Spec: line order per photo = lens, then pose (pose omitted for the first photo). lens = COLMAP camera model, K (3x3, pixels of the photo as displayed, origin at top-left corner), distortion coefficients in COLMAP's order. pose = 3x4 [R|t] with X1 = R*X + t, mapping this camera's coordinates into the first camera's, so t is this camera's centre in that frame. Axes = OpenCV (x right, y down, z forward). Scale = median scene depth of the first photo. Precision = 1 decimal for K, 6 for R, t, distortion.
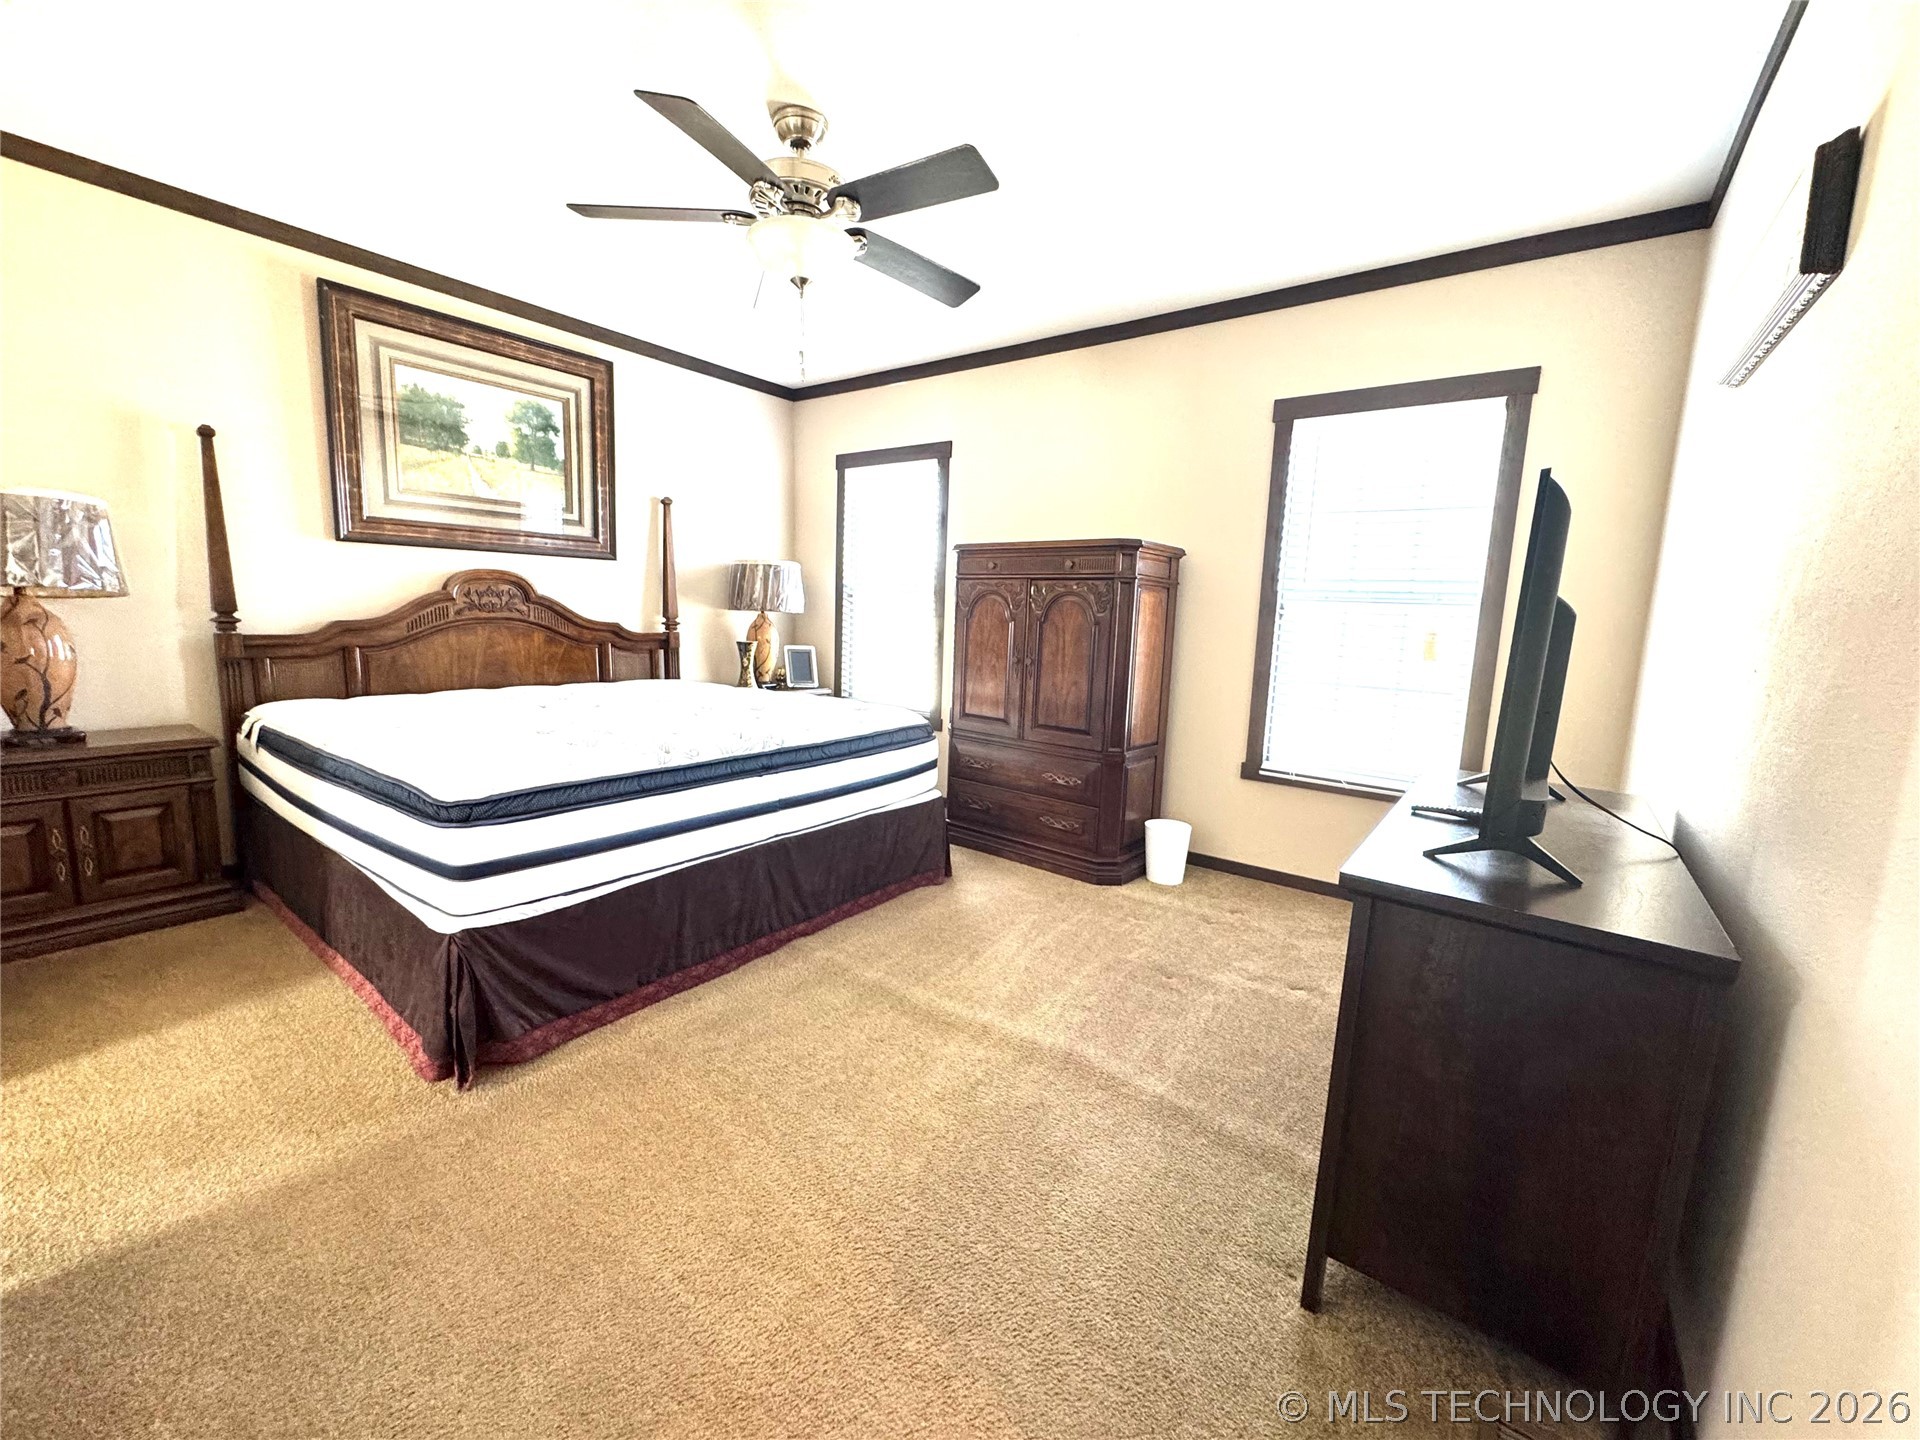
lens RADIAL K [[762.0, 0, 950.3], [0, 762.0, 722.0], [0, 0, 1]] dist [-0.000193, -0.000387]
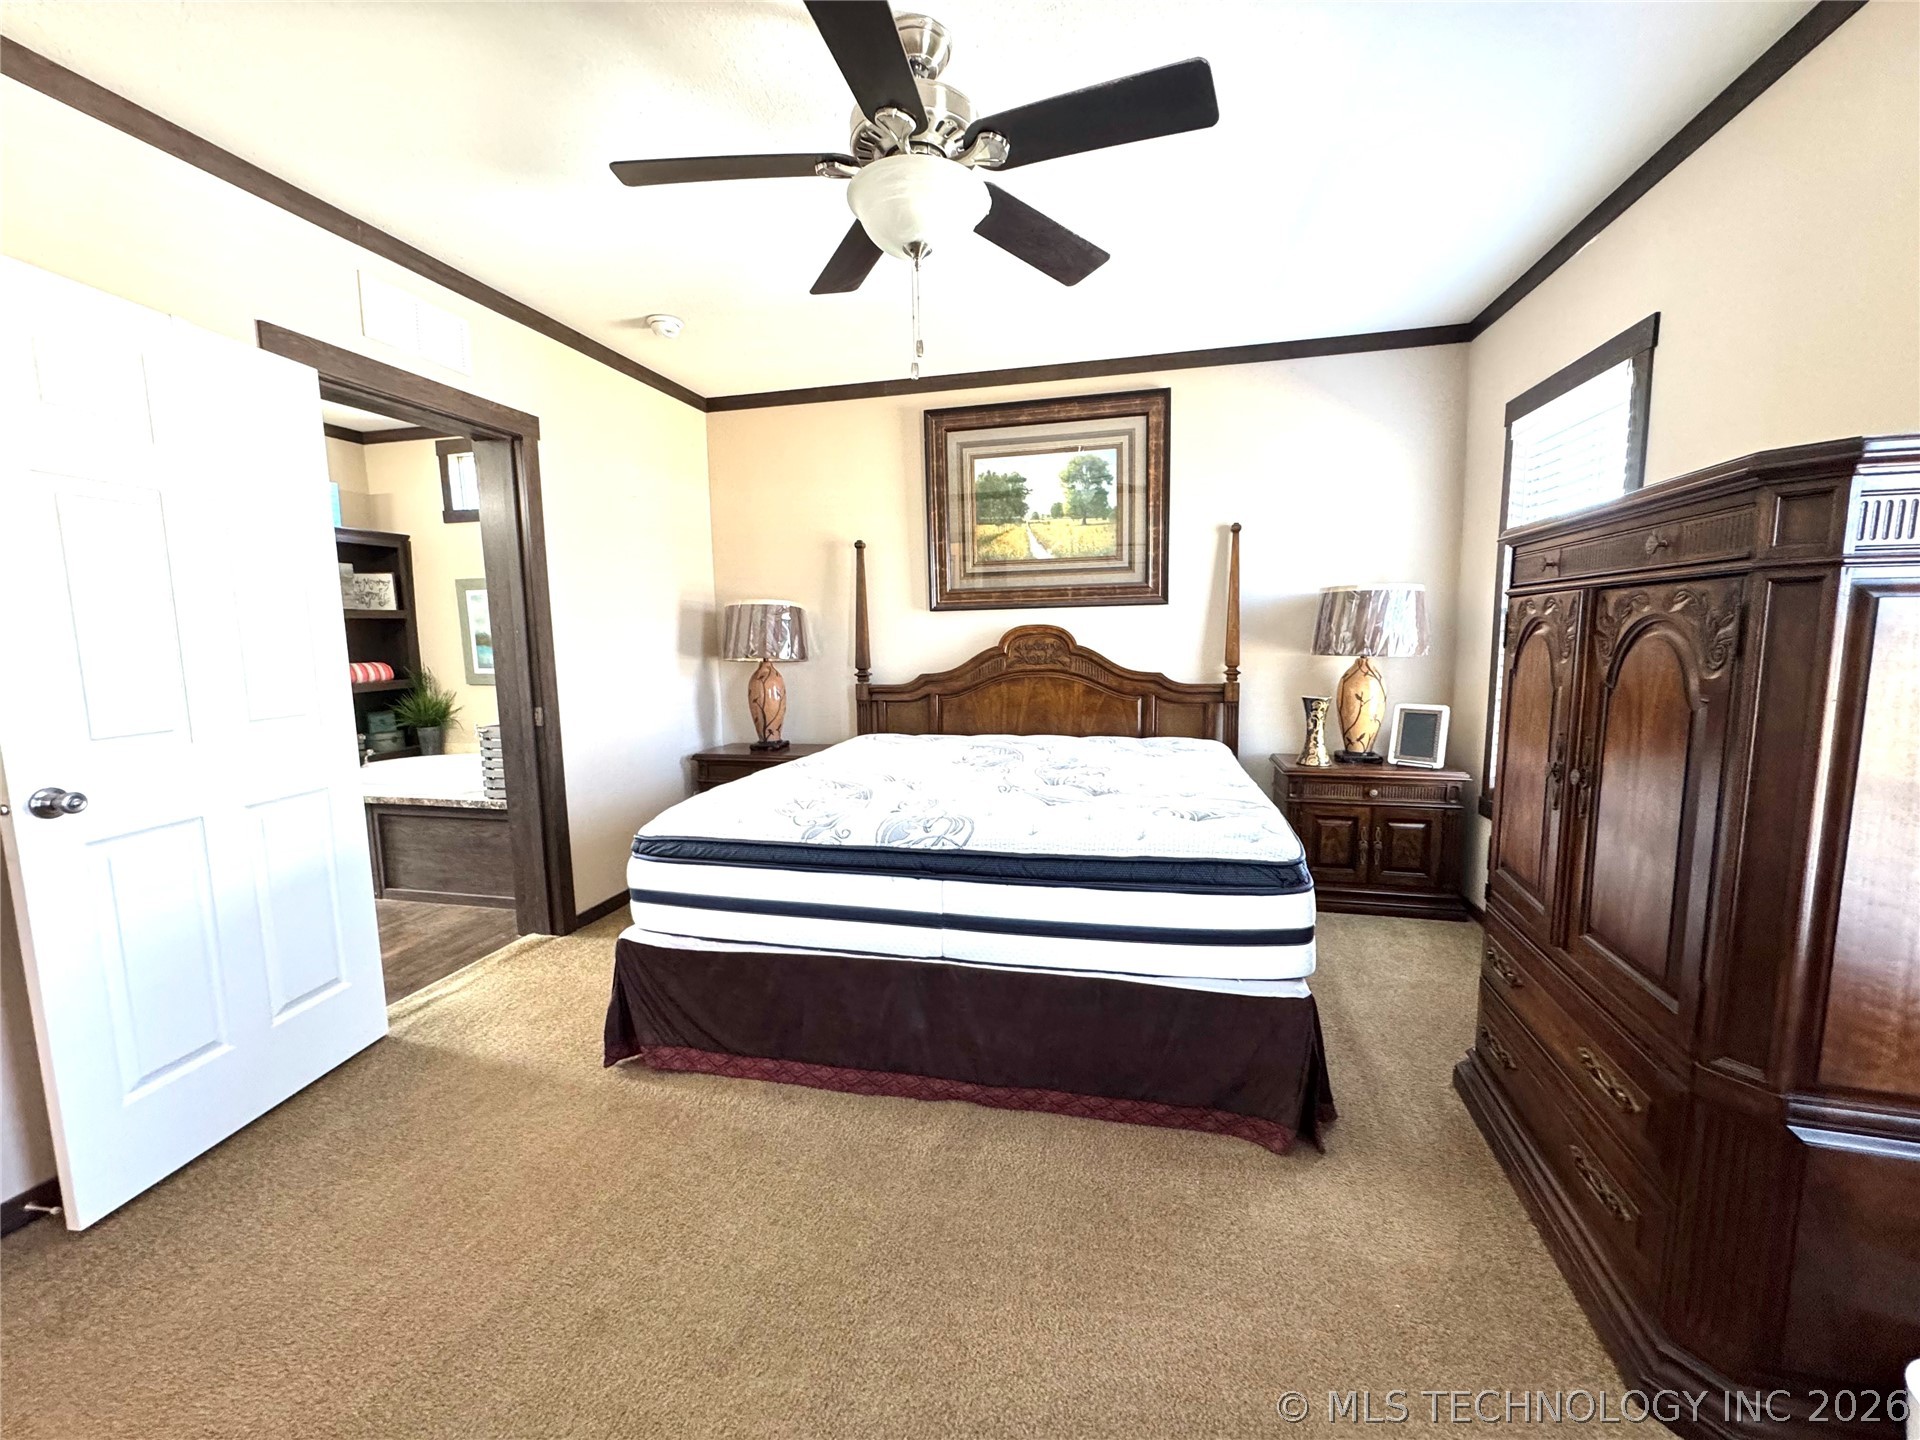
lens RADIAL K [[762.0, 0, 958.9], [0, 762.0, 721.8], [0, 0, 1]] dist [-0.000193, -0.000387]
pose [[0.403195, 0.066316, -0.912708, 0.339668], [-0.101856, 0.994426, 0.027258, -0.082446], [0.909428, 0.081974, 0.407702, 0.473763]]
